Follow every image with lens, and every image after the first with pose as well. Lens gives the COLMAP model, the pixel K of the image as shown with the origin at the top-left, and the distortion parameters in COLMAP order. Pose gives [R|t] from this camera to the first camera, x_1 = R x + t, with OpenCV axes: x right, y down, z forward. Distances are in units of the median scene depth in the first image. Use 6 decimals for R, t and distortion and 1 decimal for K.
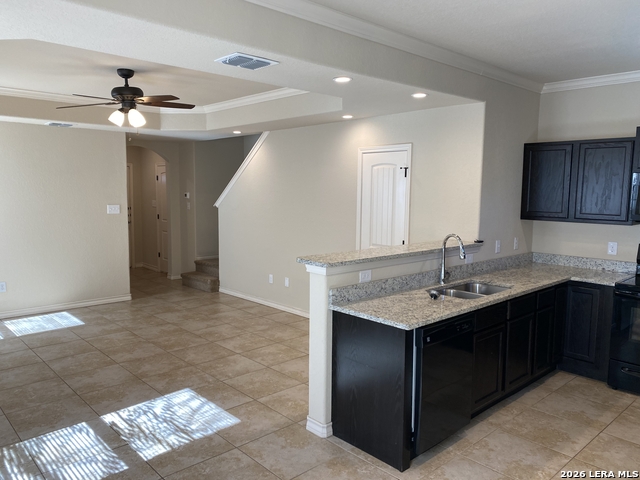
lens RADIAL K [[491.4, 0, 316.0], [0, 491.4, 236.9], [0, 0, 1]] dist [0.019325, -0.028284]
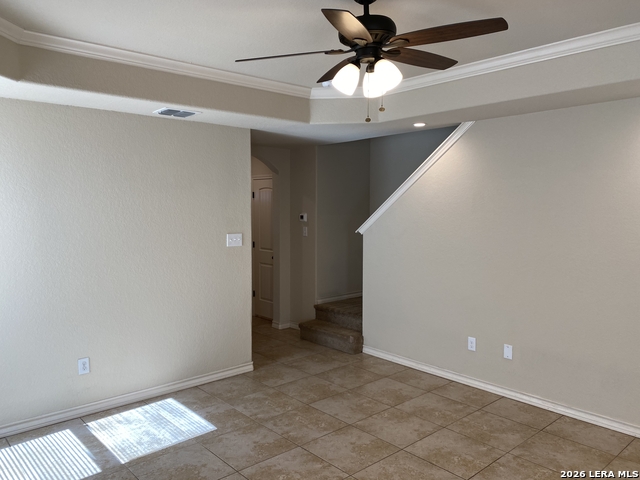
lens RADIAL K [[491.4, 0, 317.8], [0, 491.4, 239.9], [0, 0, 1]] dist [0.019325, -0.028284]
pose [[0.999775, -0.006601, -0.020156, -0.437092], [0.006067, 0.999632, -0.026424, -0.058587], [0.020323, 0.026296, 0.999448, 0.498721]]
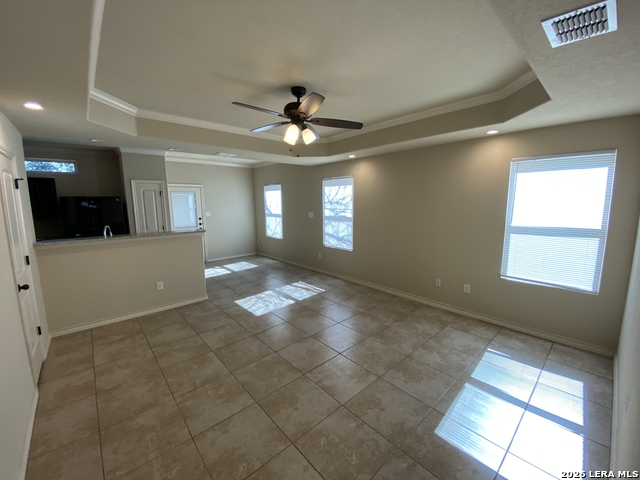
lens RADIAL K [[259.7, 0, 318.2], [0, 259.7, 239.5], [0, 0, 1]] dist [0.012546, -0.012450]
pose [[-0.999905, -0.000961, 0.013731, -0.445660], [0.002433, 0.969514, 0.245024, -0.165138], [-0.013548, 0.245035, -0.969420, 1.657834]]
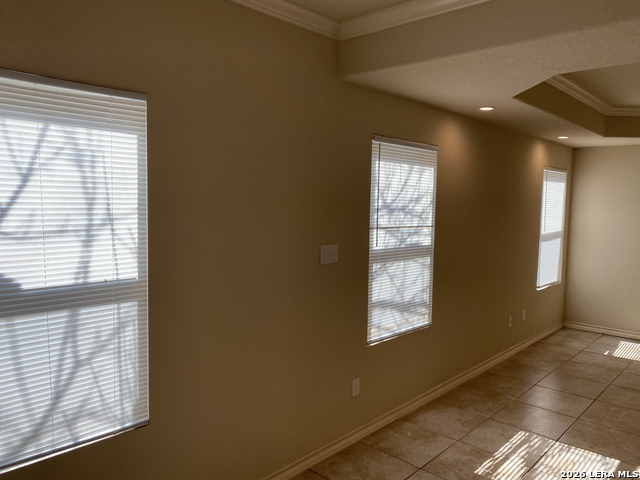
lens RADIAL K [[491.4, 0, 317.9], [0, 491.4, 234.9], [0, 0, 1]] dist [0.019325, -0.028284]
pose [[0.079753, 0.067462, -0.994529, 0.293349], [-0.121475, 0.990929, 0.057477, -0.023652], [0.989385, 0.116226, 0.087225, 0.239386]]
